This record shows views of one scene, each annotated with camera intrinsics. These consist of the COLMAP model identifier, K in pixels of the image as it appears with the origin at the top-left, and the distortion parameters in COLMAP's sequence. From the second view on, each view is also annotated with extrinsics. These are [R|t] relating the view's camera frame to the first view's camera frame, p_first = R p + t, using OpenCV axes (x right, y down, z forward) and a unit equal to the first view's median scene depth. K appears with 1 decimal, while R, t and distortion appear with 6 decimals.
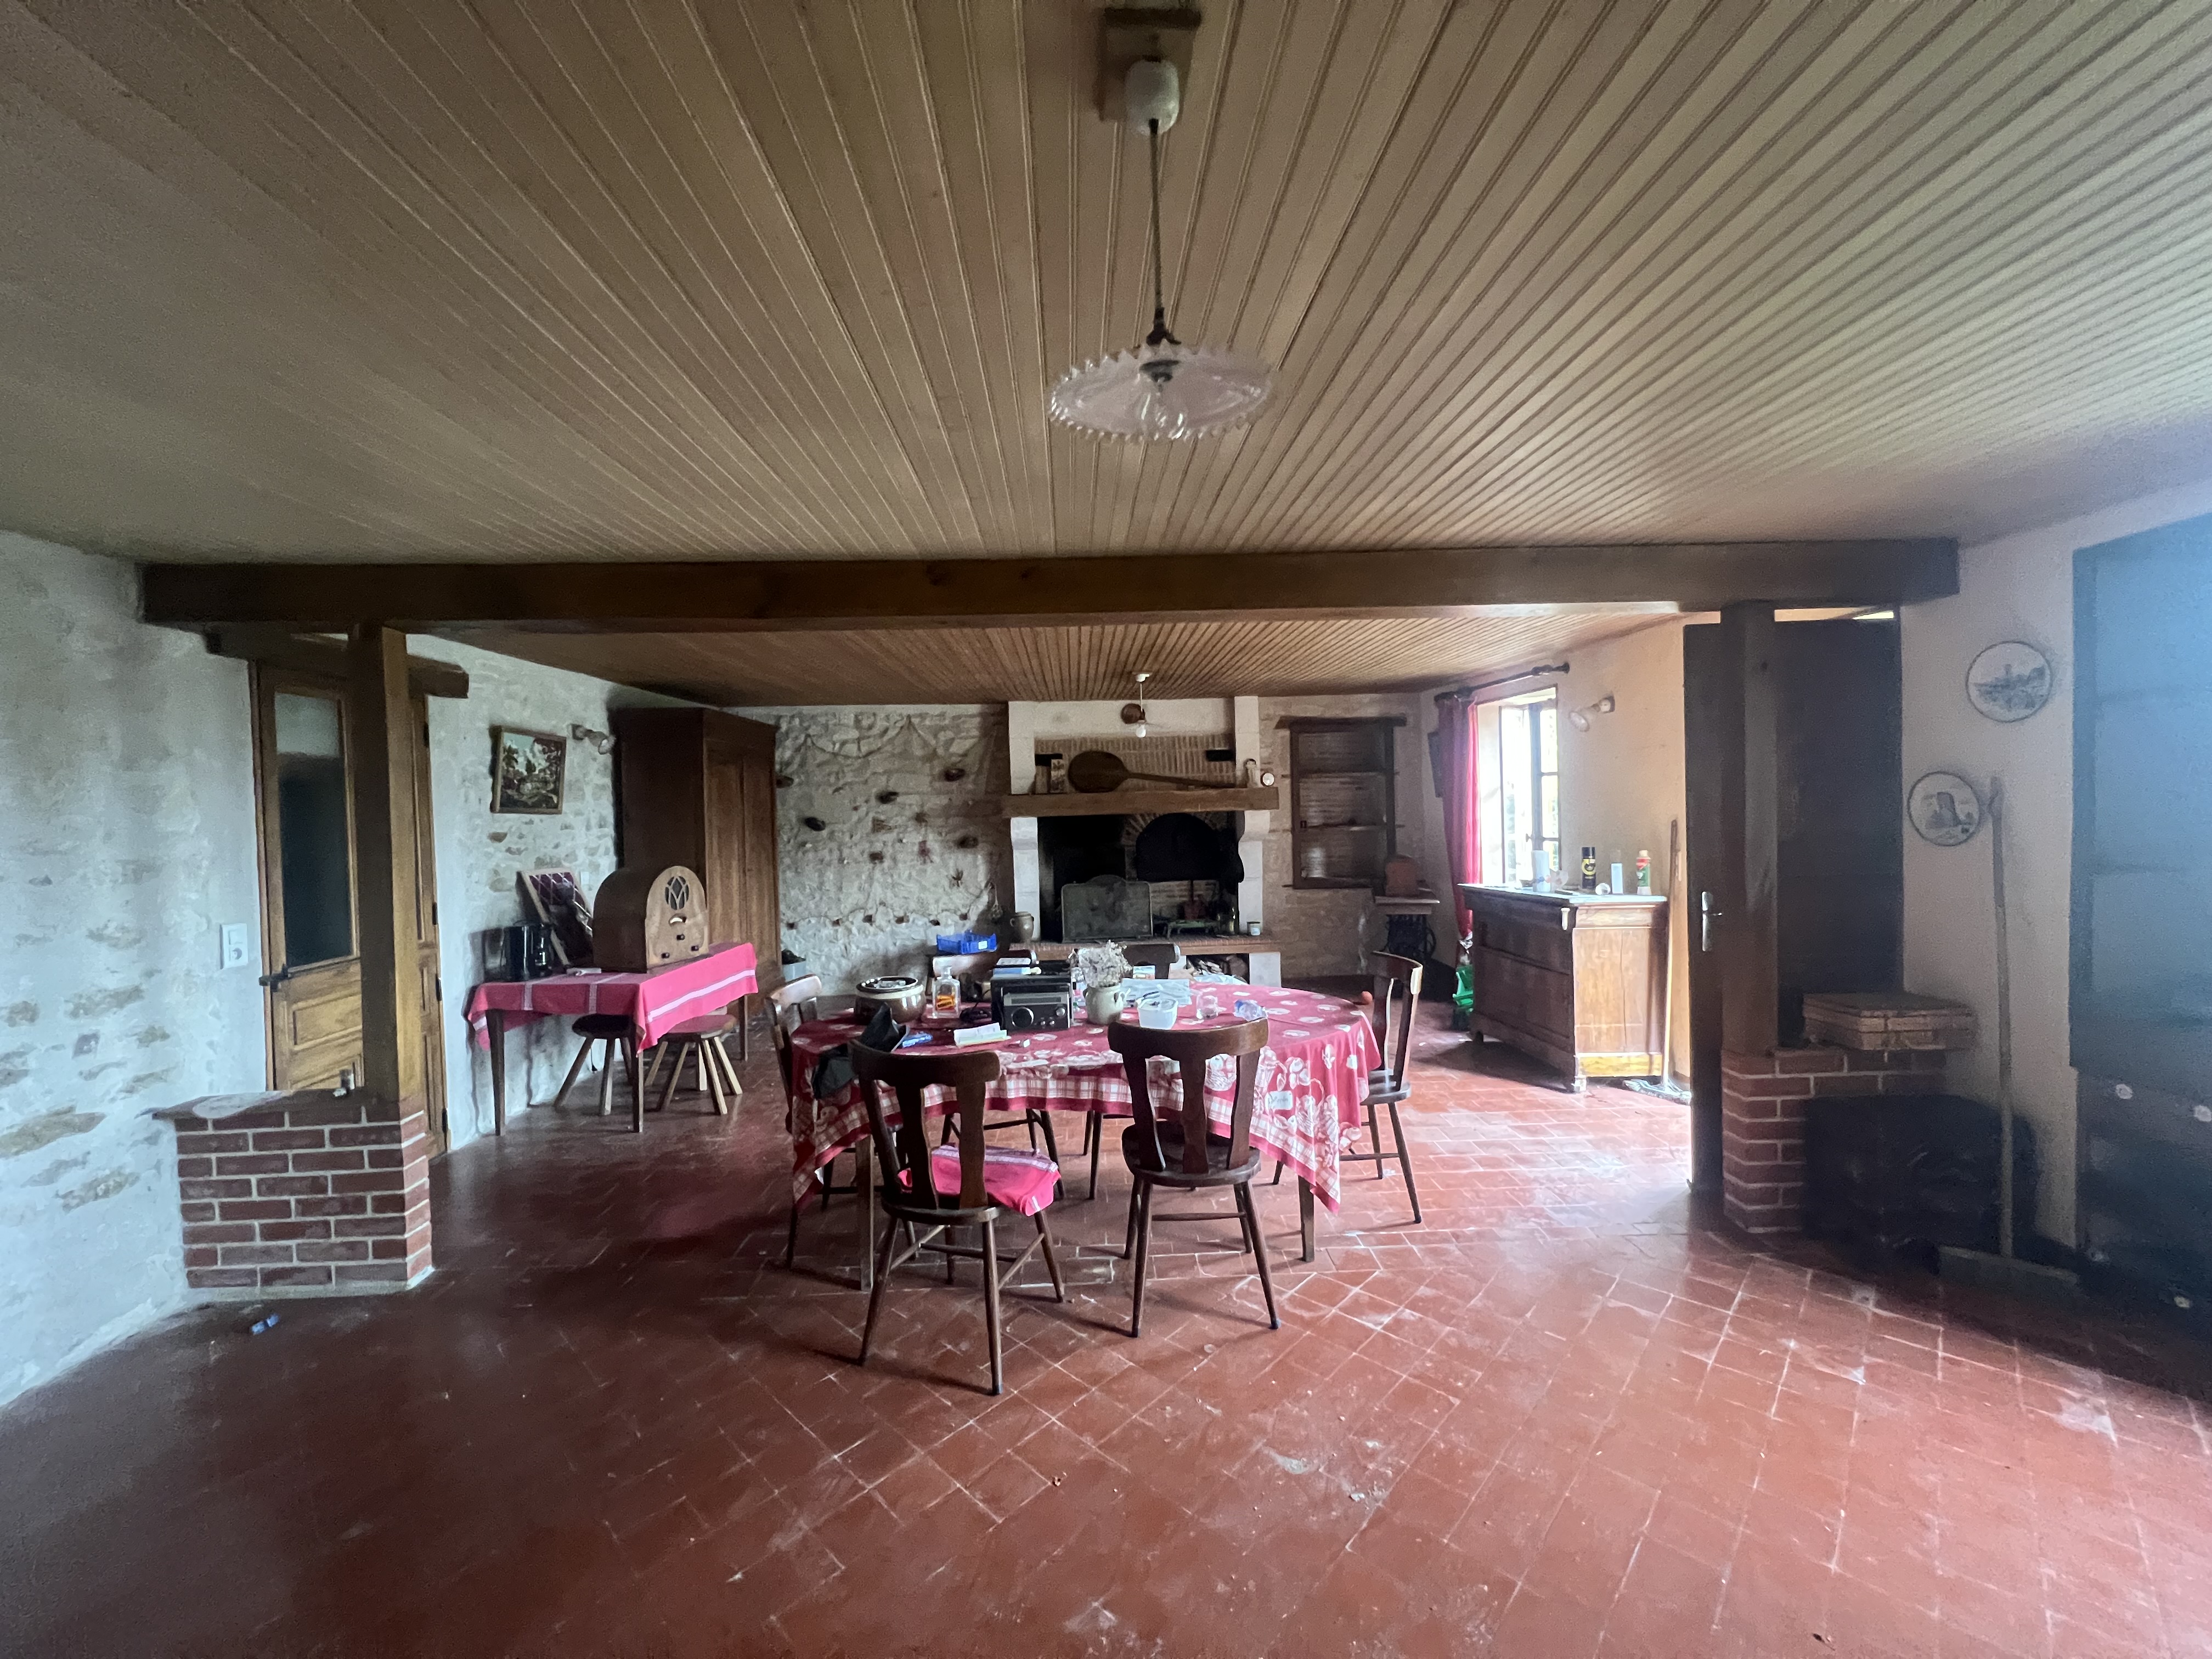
lens RADIAL K [[882.5, 0, 1103.4], [0, 882.5, 823.1], [0, 0, 1]] dist [0.000780, 0.000195]
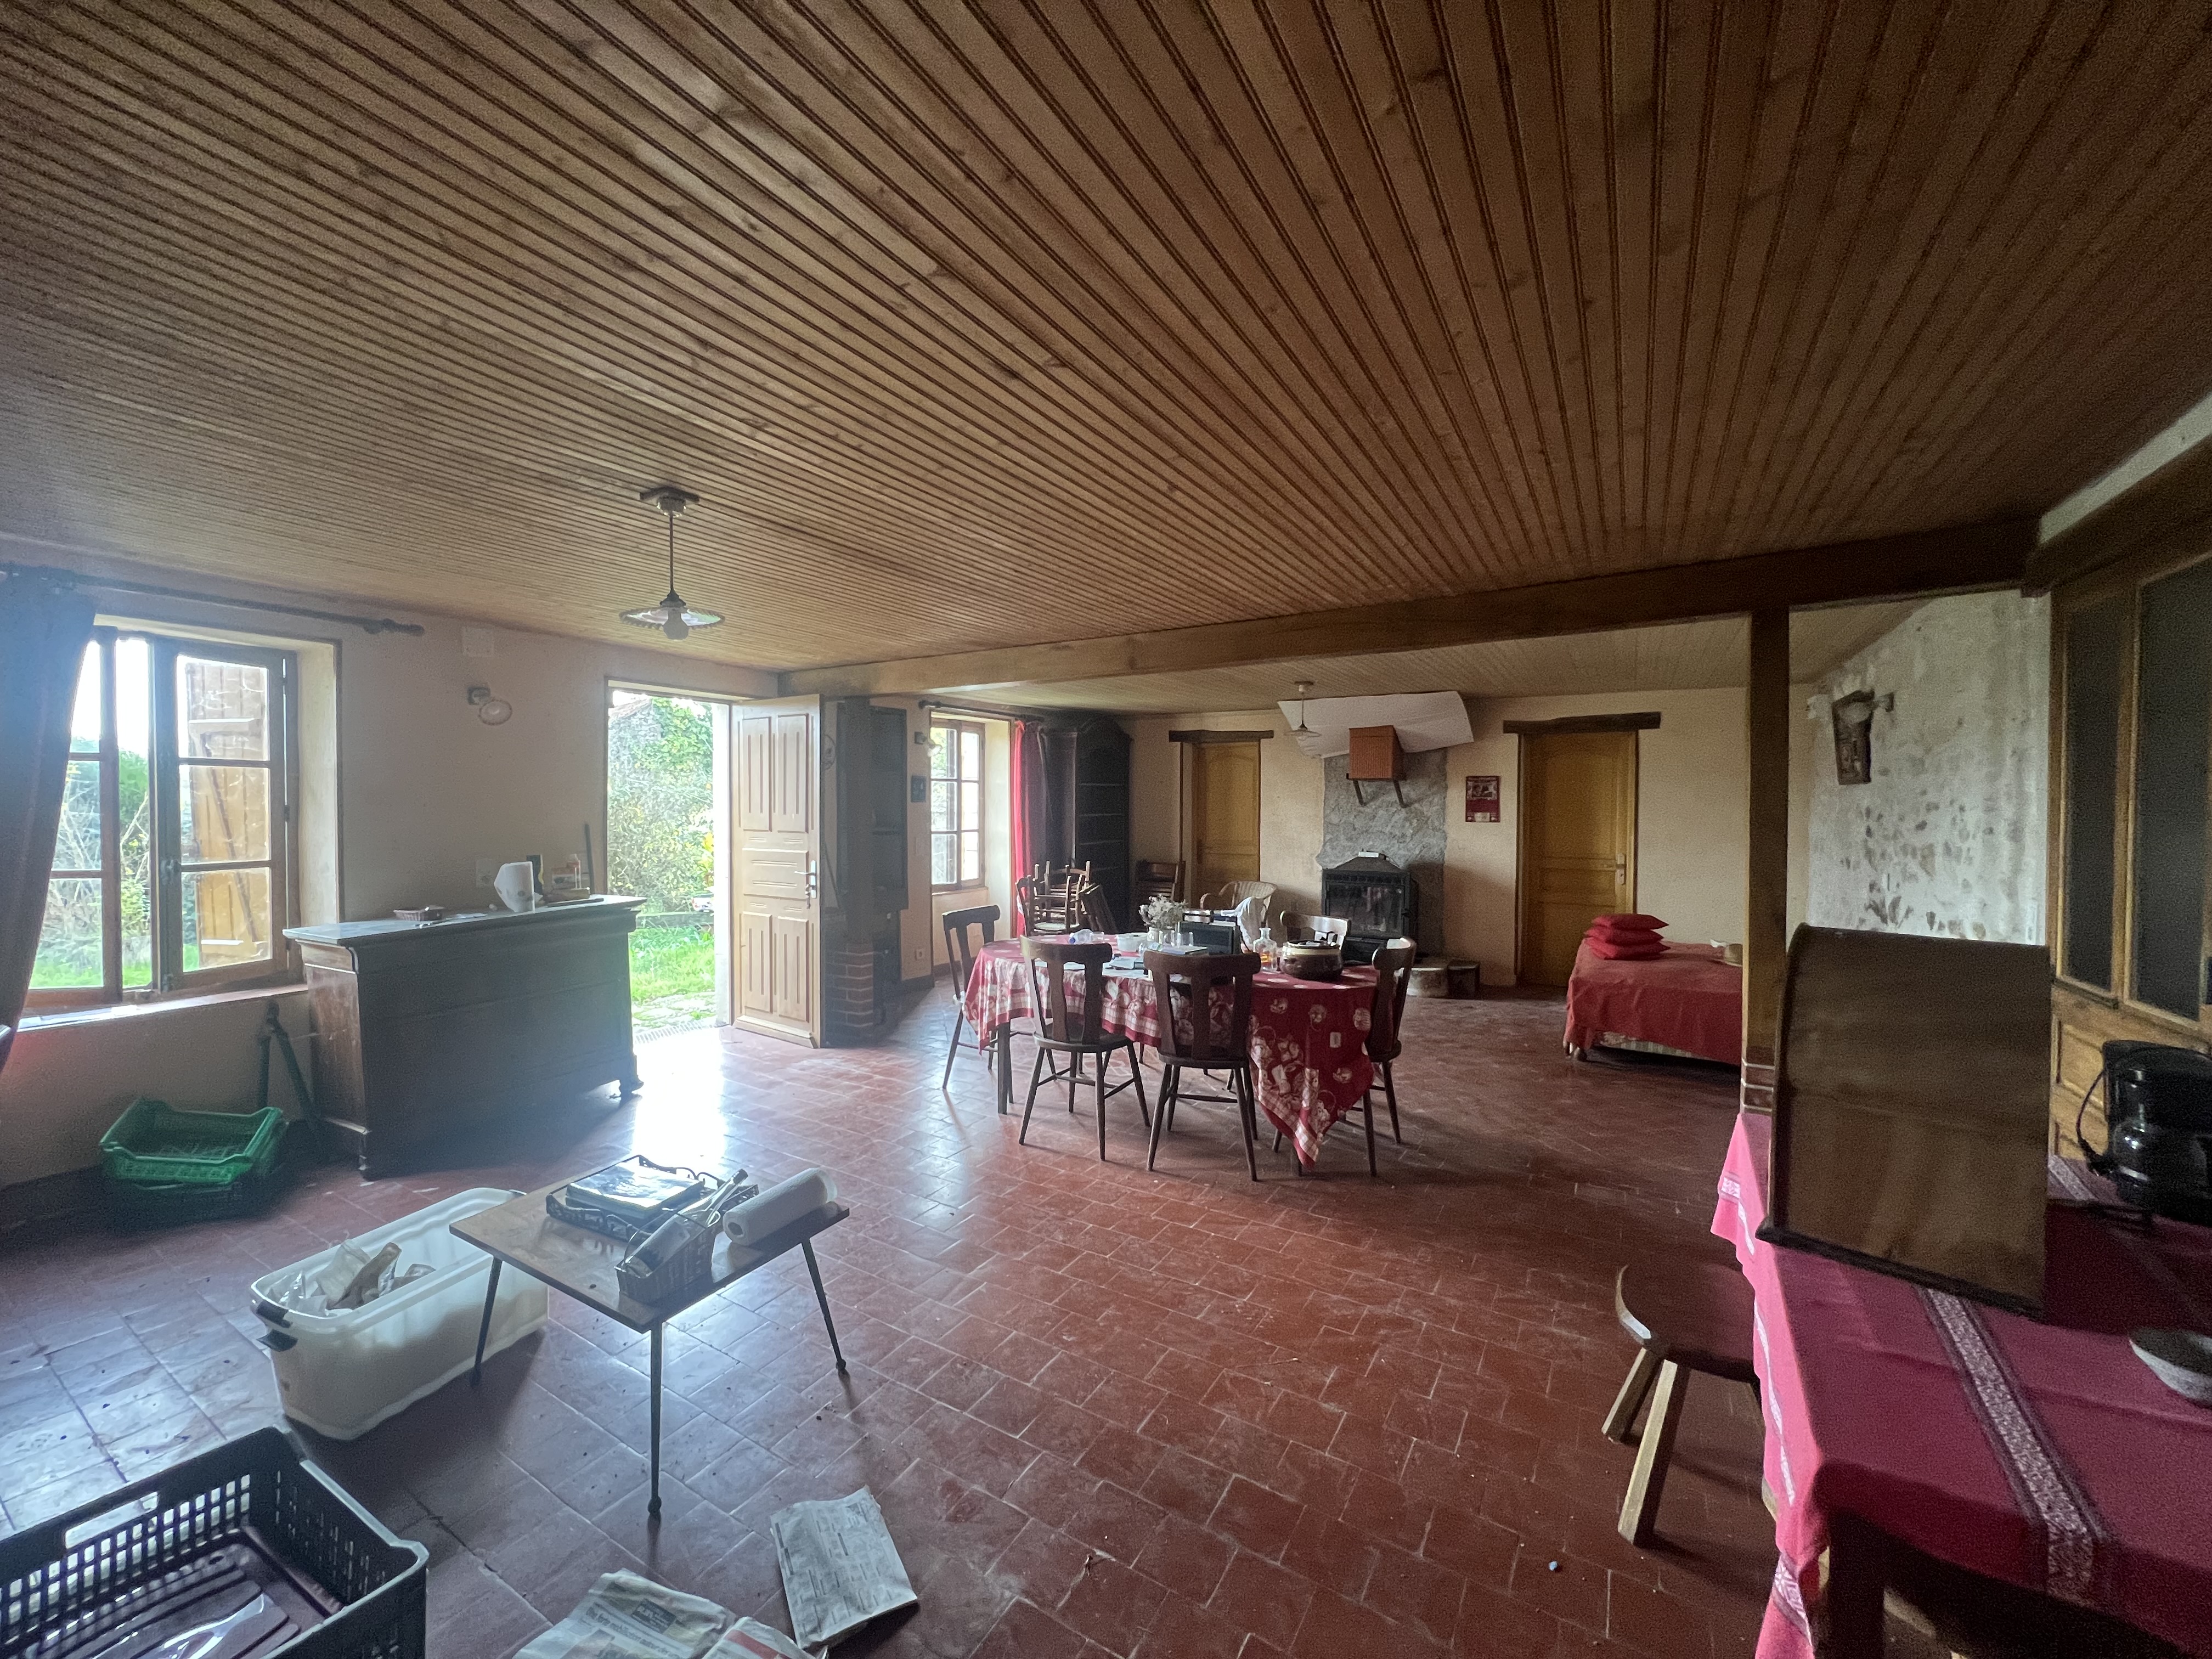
lens RADIAL K [[882.5, 0, 1103.4], [0, 882.5, 823.1], [0, 0, 1]] dist [0.000780, 0.000195]
pose [[-0.838061, 0.012273, 0.545438, -0.297644], [0.030440, 0.999241, 0.024287, -0.005816], [-0.544726, 0.036957, -0.837799, 0.973247]]
